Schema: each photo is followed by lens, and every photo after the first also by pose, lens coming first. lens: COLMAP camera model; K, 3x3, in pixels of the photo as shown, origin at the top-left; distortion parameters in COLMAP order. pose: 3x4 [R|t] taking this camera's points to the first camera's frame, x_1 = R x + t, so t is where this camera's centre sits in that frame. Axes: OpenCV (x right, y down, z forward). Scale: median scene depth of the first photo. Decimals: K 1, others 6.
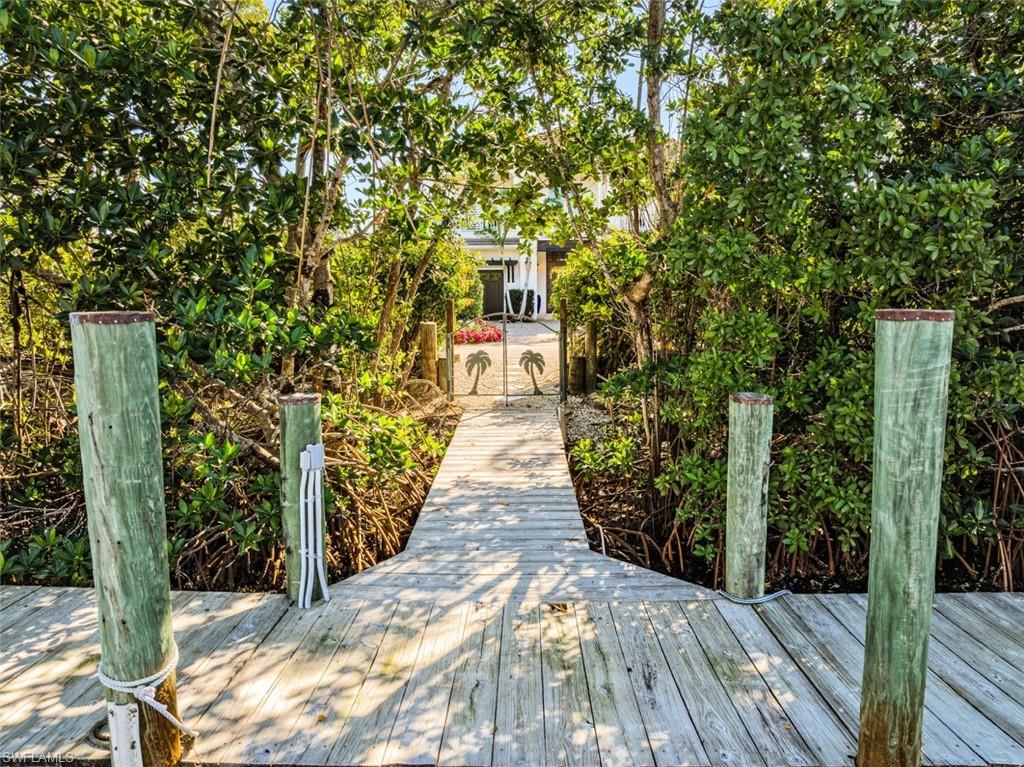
lens RADIAL K [[711.1, 0, 512.8], [0, 711.1, 385.2], [0, 0, 1]] dist [-0.011751, -0.002040]
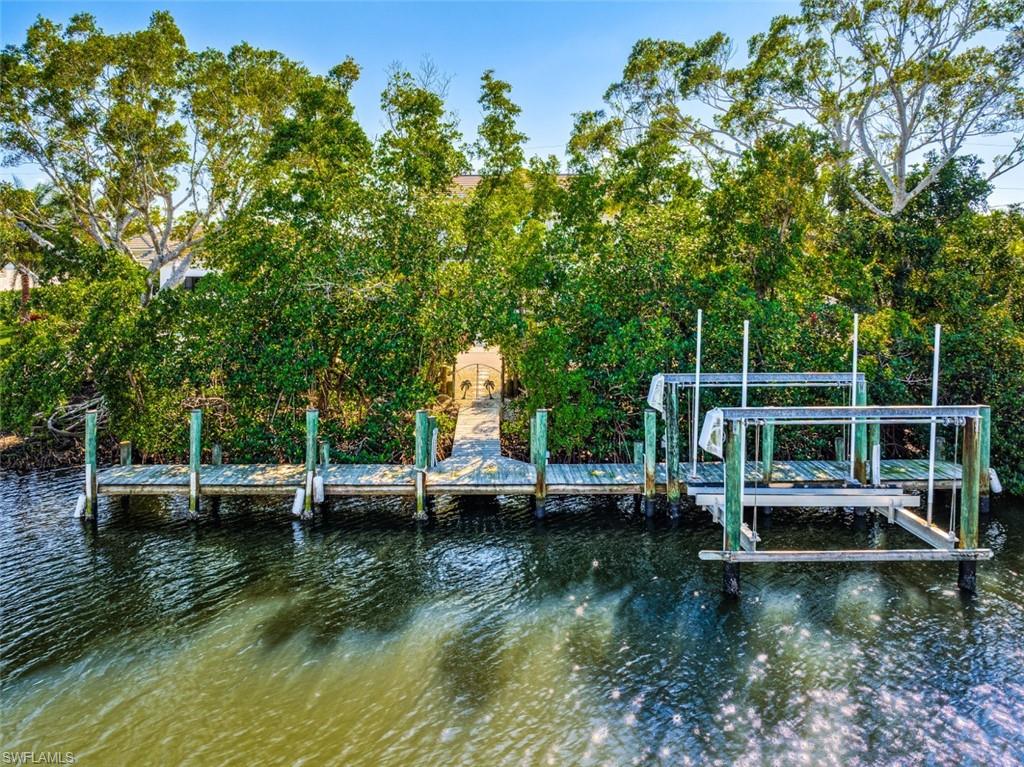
lens RADIAL K [[711.1, 0, 511.3], [0, 711.1, 383.8], [0, 0, 1]] dist [-0.011751, -0.002040]
pose [[0.998989, 0.003407, 0.044831, -0.005479], [-0.006391, 0.997760, 0.066587, -0.254723], [-0.044504, -0.066806, 0.996773, -1.749644]]
